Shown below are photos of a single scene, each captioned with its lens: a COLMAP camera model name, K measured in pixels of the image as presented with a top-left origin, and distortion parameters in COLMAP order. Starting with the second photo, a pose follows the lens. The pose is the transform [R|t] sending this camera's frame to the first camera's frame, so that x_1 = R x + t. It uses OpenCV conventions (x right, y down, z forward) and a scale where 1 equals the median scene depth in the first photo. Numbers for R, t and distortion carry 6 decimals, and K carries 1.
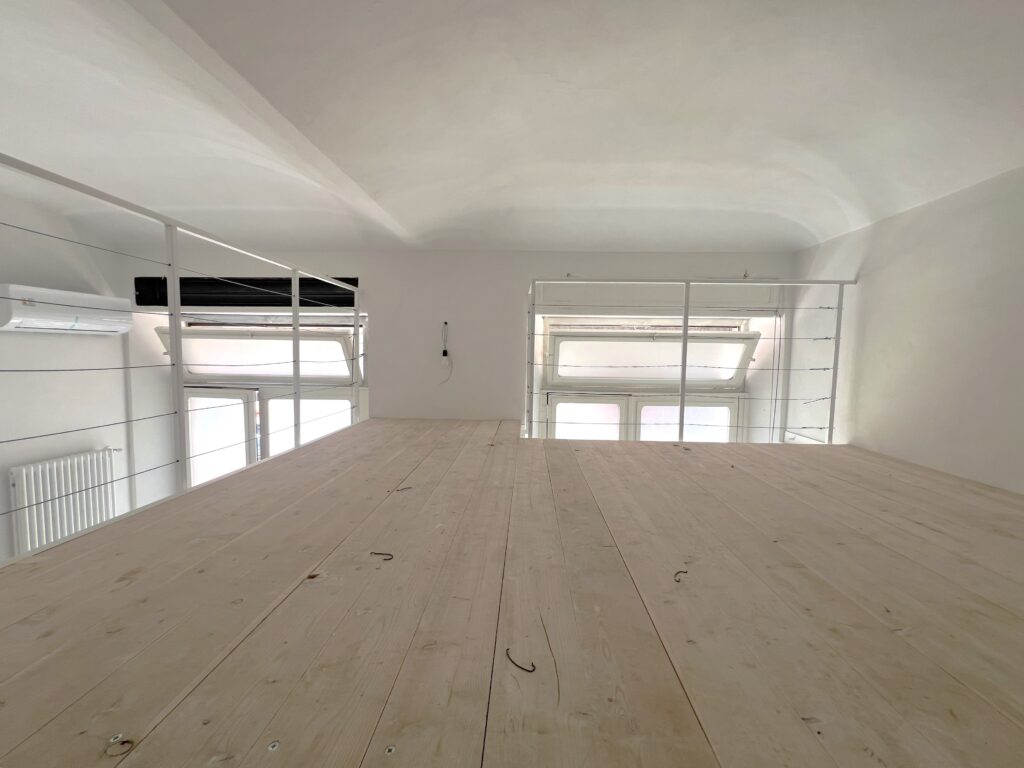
lens RADIAL K [[412.8, 0, 511.1], [0, 412.8, 389.6], [0, 0, 1]] dist [-0.000438, -0.000121]
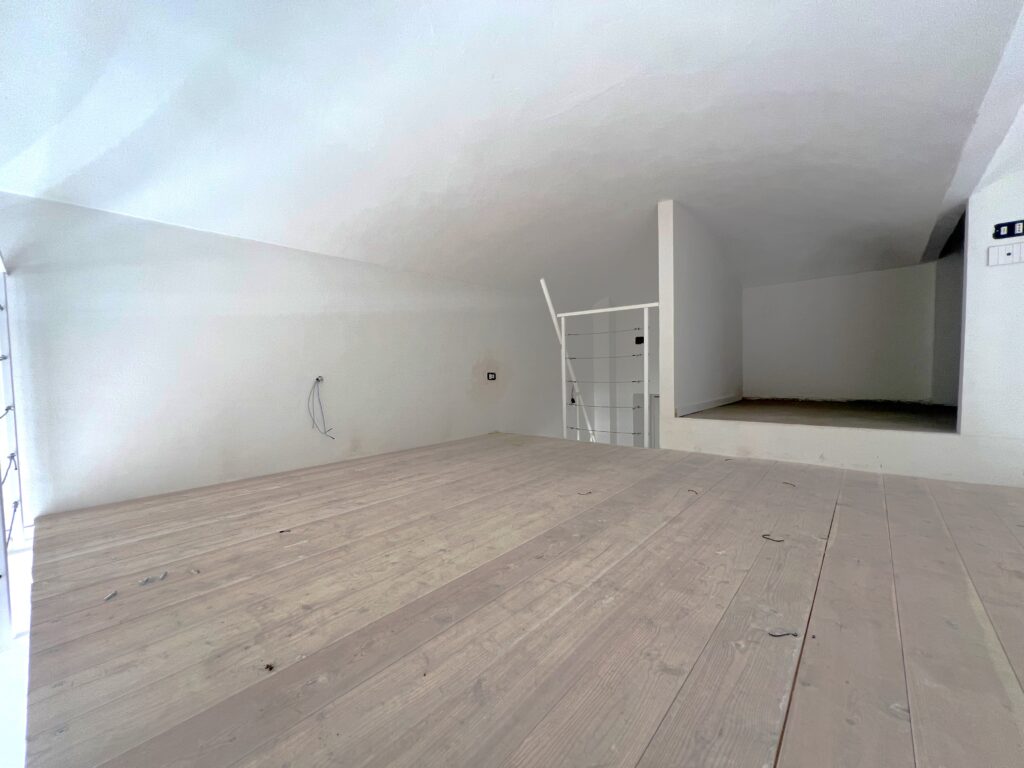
lens RADIAL K [[412.8, 0, 514.9], [0, 412.8, 390.9], [0, 0, 1]] dist [-0.000438, -0.000121]
pose [[-0.780926, -0.033604, 0.623719, -0.294821], [0.059745, 0.989955, 0.128140, -0.162247], [-0.621760, 0.137332, -0.771074, 1.510435]]
